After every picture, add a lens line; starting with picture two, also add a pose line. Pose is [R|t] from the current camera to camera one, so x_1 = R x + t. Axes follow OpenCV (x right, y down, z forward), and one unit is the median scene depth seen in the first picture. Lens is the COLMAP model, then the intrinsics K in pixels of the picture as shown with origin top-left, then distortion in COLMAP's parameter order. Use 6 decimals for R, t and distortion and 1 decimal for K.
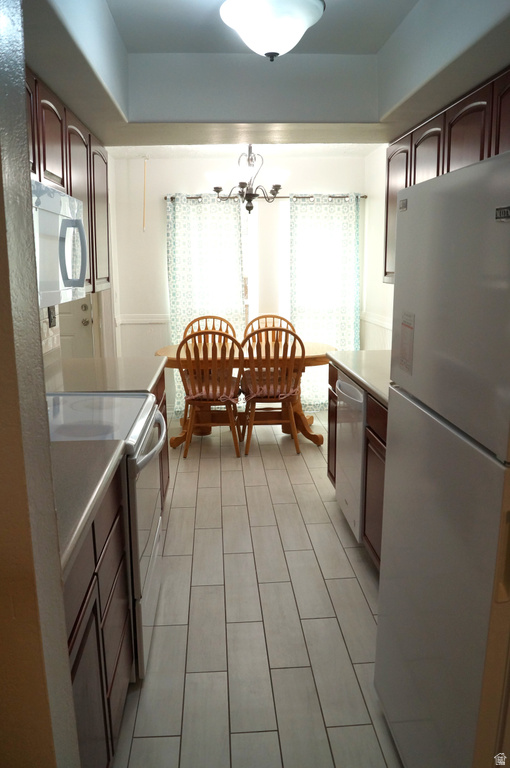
lens RADIAL K [[610.0, 0, 257.1], [0, 610.0, 382.6], [0, 0, 1]] dist [-0.047342, -0.010742]
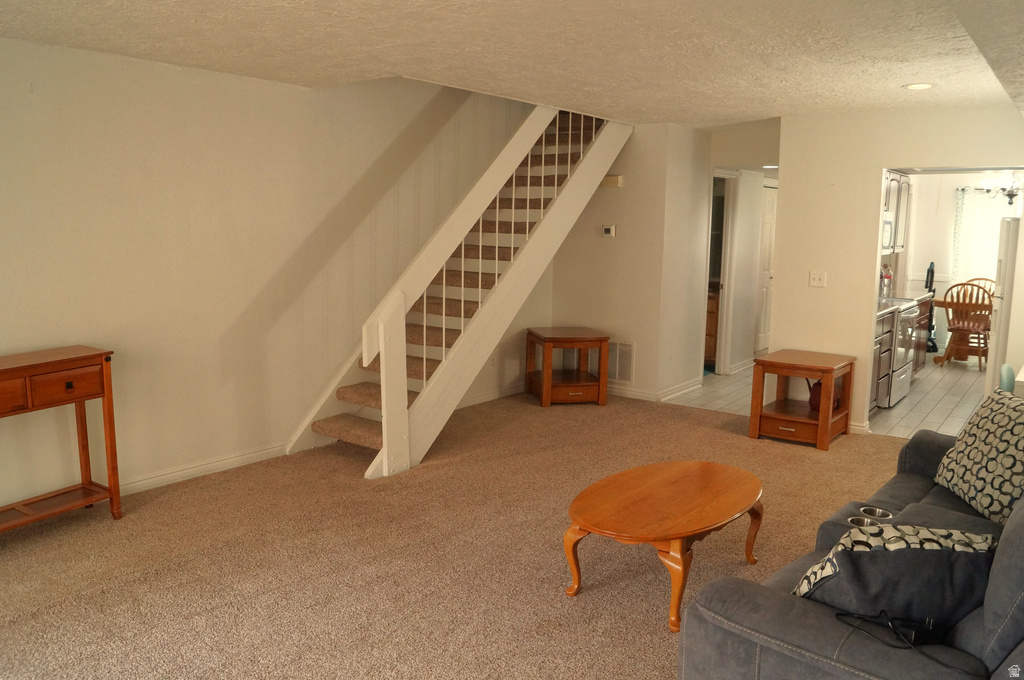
lens RADIAL K [[813.4, 0, 509.2], [0, 813.4, 347.9], [0, 0, 1]] dist [-0.047342, -0.010742]
pose [[0.763105, 0.116718, -0.635647, 0.323895], [-0.141343, 0.989887, 0.012079, 0.205796], [0.630629, 0.080627, 0.771885, -1.213725]]
